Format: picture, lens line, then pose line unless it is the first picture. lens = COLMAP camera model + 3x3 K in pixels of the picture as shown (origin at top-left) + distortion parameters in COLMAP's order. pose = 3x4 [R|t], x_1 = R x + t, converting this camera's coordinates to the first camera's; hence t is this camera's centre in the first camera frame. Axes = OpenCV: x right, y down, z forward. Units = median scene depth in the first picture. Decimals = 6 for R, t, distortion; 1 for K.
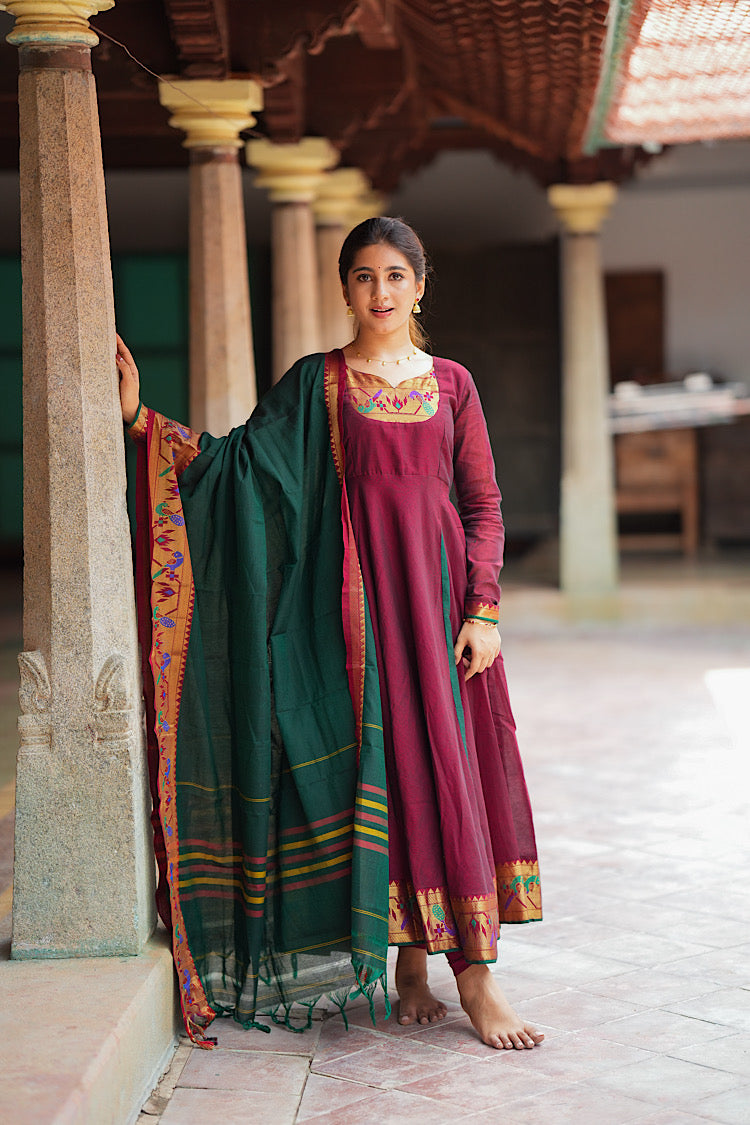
lens RADIAL K [[2675.6, 0, 381.8], [0, 2675.6, 559.0], [0, 0, 1]] dist [0.788260, 0.000000]
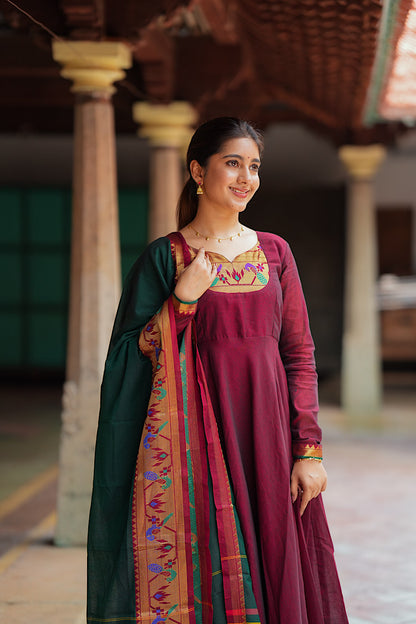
lens RADIAL K [[1484.1, 0, 206.3], [0, 1484.1, 314.9], [0, 0, 1]] dist [0.788260, 0.000000]
pose [[0.999286, 0.024473, -0.028778, 0.021317], [-0.025634, 0.998843, -0.040697, -0.009359], [0.027749, 0.041405, 0.998757, 0.256727]]
